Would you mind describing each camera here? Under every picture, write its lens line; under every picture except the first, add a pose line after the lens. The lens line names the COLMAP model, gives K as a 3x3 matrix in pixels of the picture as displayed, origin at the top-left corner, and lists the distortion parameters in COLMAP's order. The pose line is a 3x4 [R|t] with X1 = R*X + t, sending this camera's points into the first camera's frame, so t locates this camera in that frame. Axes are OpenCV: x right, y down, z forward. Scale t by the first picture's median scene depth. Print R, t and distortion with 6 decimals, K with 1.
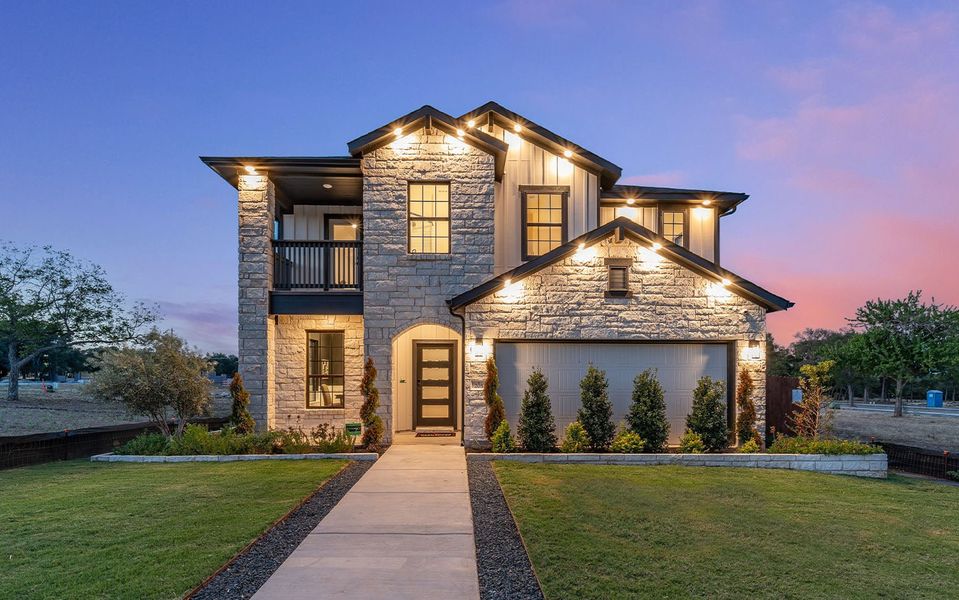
lens RADIAL K [[466.6, 0, 476.7], [0, 466.6, 383.1], [0, 0, 1]] dist [-0.002580, -0.000688]
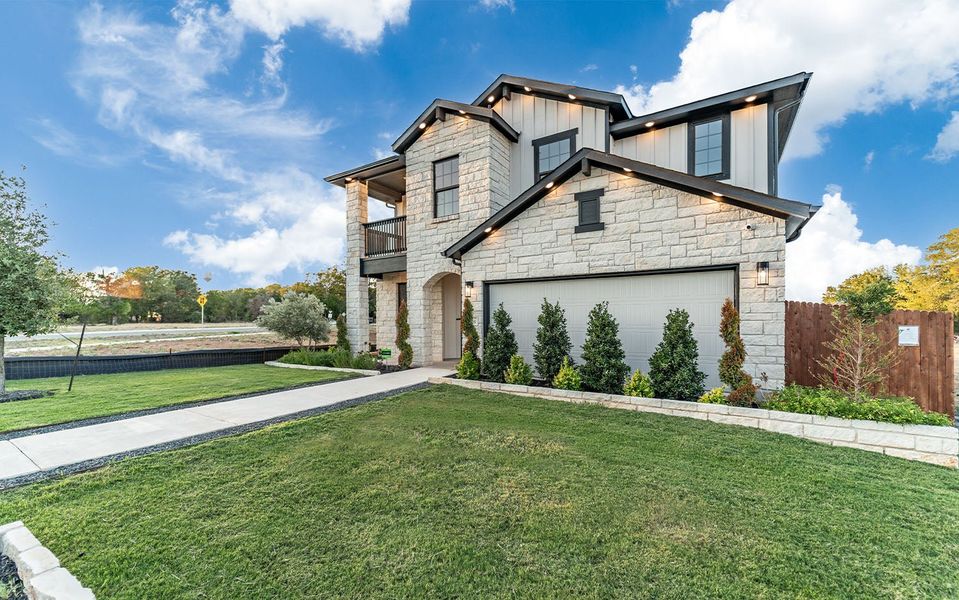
lens RADIAL K [[378.0, 0, 483.0], [0, 378.0, 325.9], [0, 0, 1]] dist [-0.002355, -0.000388]
pose [[0.836599, 0.000987, -0.547815, 0.544734], [0.002367, 0.999983, 0.005417, 0.011343], [0.547811, -0.005829, 0.836582, 0.208472]]
